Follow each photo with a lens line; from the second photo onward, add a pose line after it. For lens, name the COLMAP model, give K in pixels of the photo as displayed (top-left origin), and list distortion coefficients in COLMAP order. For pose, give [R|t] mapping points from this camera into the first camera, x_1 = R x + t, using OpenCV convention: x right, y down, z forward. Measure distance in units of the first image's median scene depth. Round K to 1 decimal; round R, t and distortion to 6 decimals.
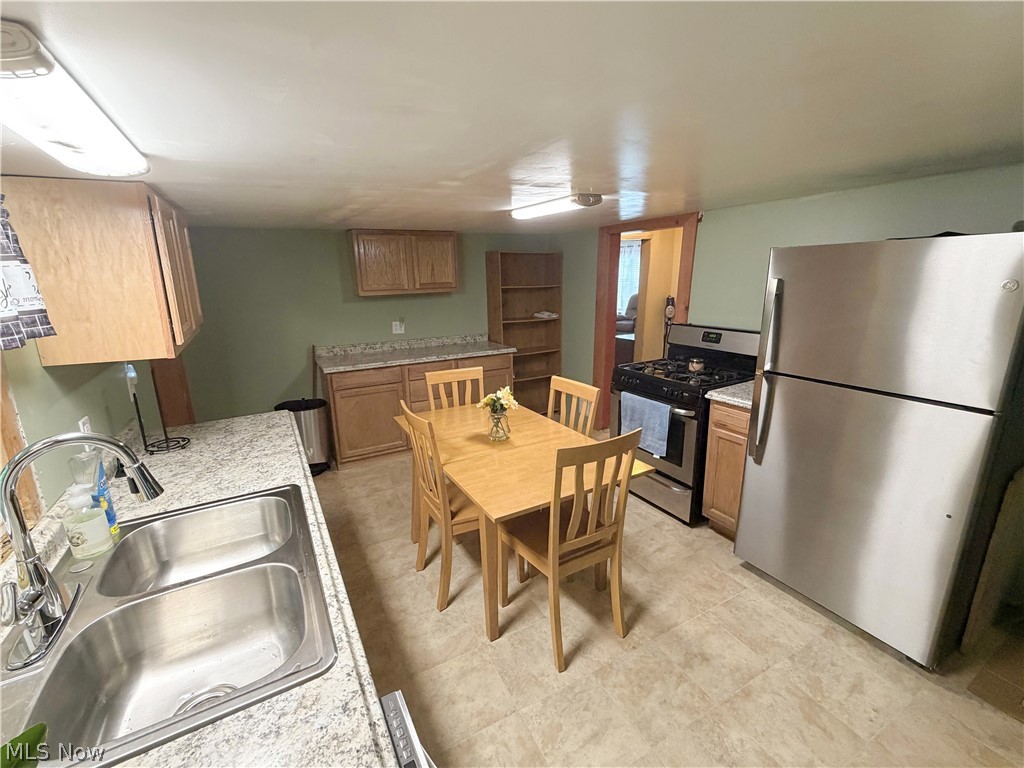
lens RADIAL K [[430.5, 0, 510.0], [0, 430.5, 382.6], [0, 0, 1]] dist [0.001465, -0.000322]
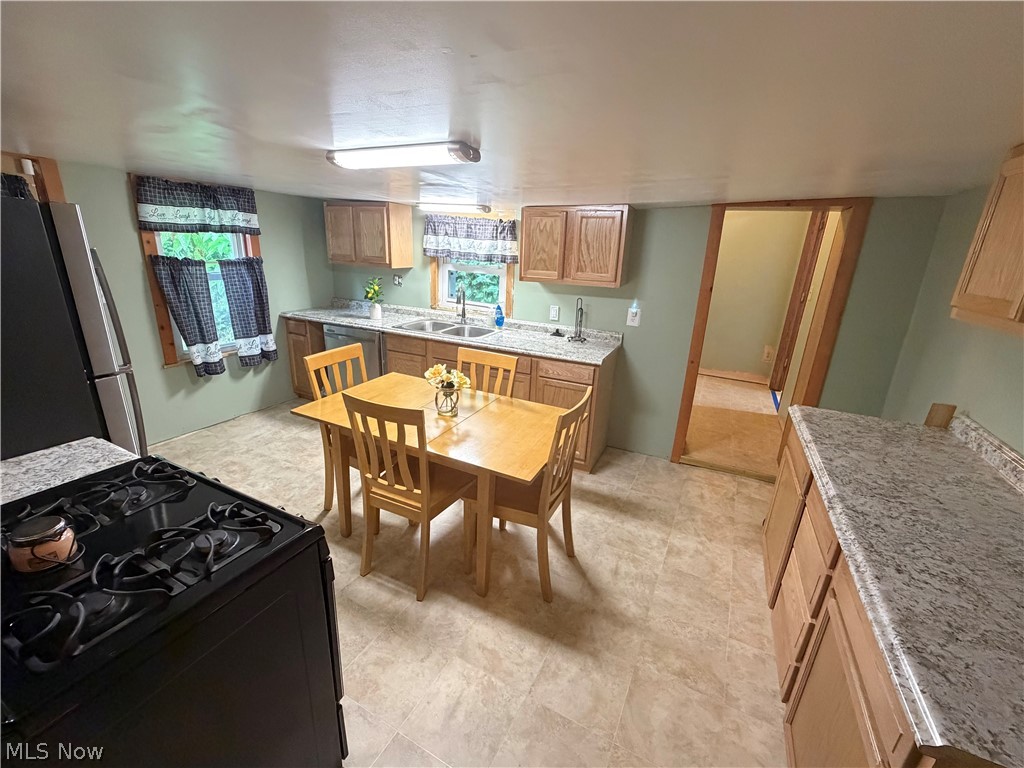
lens RADIAL K [[430.5, 0, 509.8], [0, 430.5, 384.2], [0, 0, 1]] dist [0.001465, -0.000322]
pose [[-0.825521, 0.155259, -0.542596, 0.678097], [-0.167340, 0.850844, 0.498057, -0.490517], [0.538992, 0.501955, -0.676409, 1.808842]]
